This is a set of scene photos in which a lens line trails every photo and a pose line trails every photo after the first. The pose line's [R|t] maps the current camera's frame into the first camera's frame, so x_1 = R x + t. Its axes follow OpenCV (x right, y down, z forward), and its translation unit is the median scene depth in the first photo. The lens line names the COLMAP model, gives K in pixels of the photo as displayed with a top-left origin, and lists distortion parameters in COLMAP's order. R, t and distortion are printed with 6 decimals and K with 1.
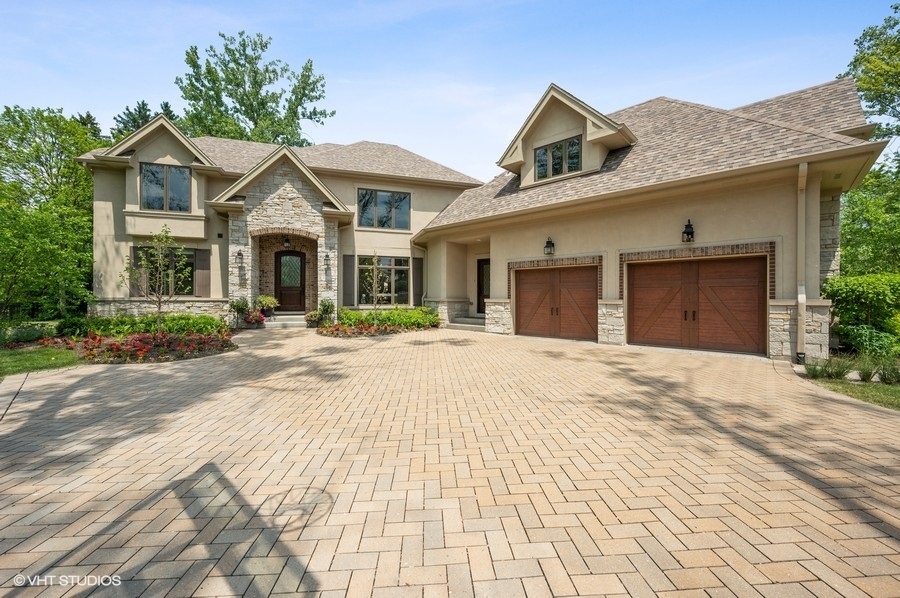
lens RADIAL K [[357.8, 0, 448.3], [0, 357.8, 297.3], [0, 0, 1]] dist [0.001892, -0.000391]
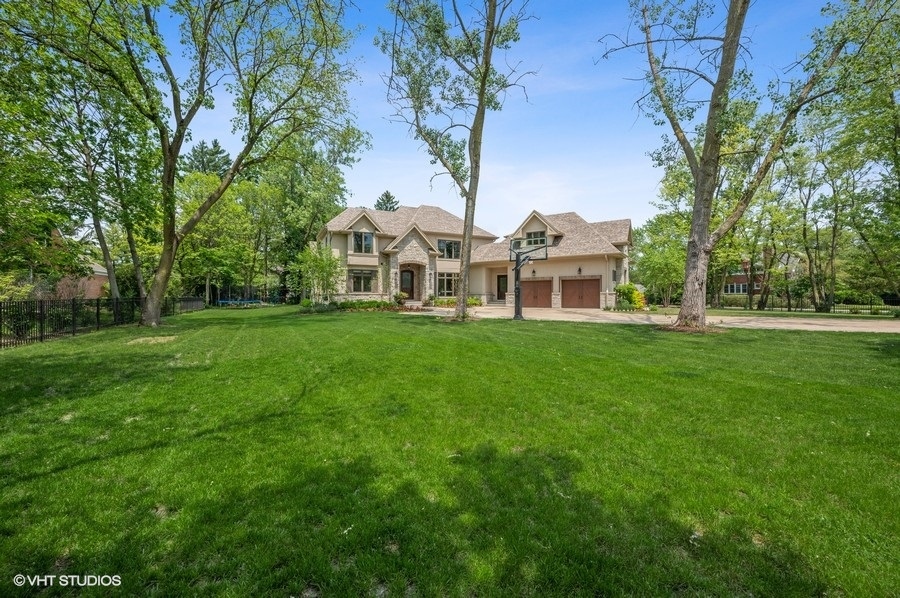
lens RADIAL K [[357.8, 0, 451.2], [0, 357.8, 294.3], [0, 0, 1]] dist [0.001892, -0.000391]
pose [[0.985784, -0.006107, 0.167908, -0.615057], [0.006107, 0.999981, 0.000518, 0.010651], [-0.167908, 0.000515, 0.985802, -1.210611]]
